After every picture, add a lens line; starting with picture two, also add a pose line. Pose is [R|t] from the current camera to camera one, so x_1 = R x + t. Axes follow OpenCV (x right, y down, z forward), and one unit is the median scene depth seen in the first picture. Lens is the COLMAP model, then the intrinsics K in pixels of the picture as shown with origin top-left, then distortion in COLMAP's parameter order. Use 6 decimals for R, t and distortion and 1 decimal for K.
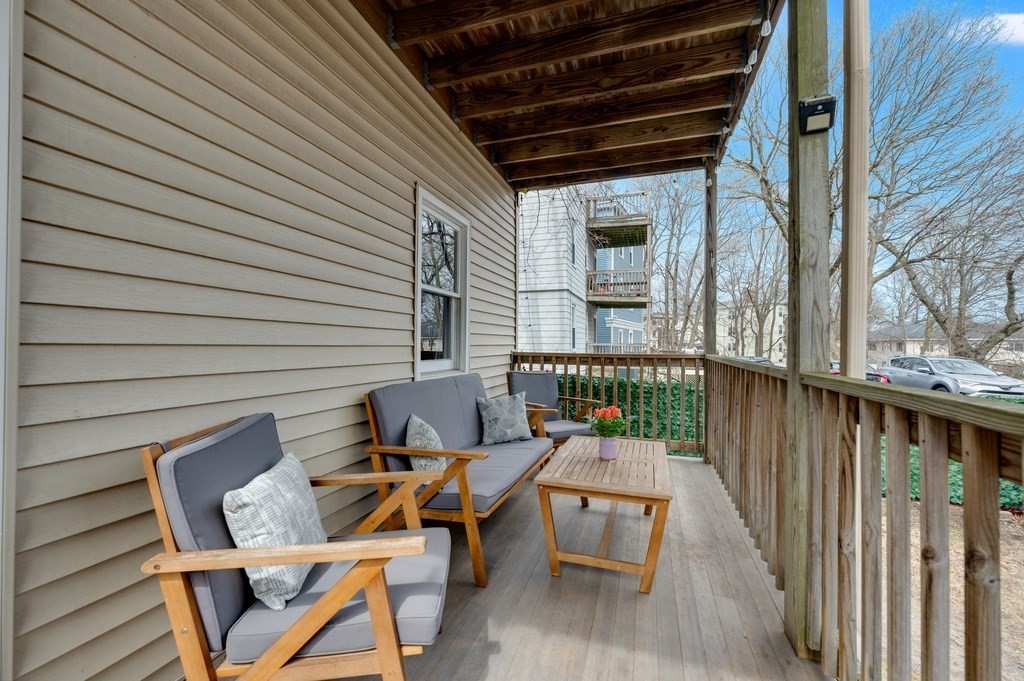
lens RADIAL K [[411.9, 0, 504.8], [0, 411.9, 340.7], [0, 0, 1]] dist [-0.000735, 0.000000]
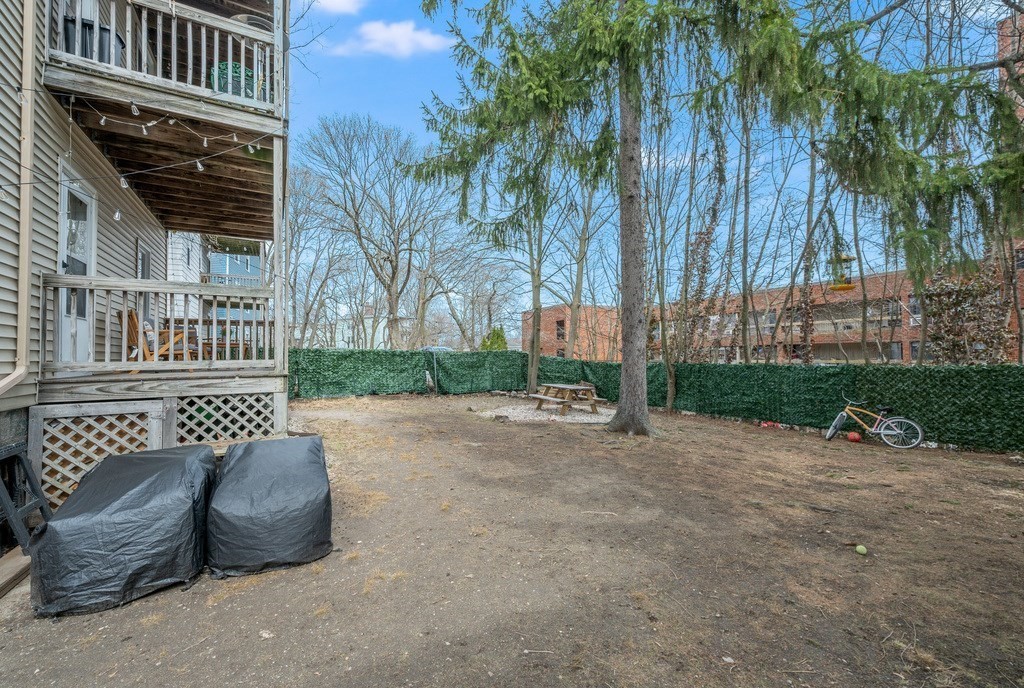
lens RADIAL K [[416.9, 0, 509.0], [0, 416.9, 356.0], [0, 0, 1]] dist [-0.000114, -0.000011]
pose [[0.658318, -0.006641, 0.752711, -0.091548], [0.000138, 0.999962, 0.008702, 0.042807], [-0.752740, -0.005624, 0.658294, -0.332959]]
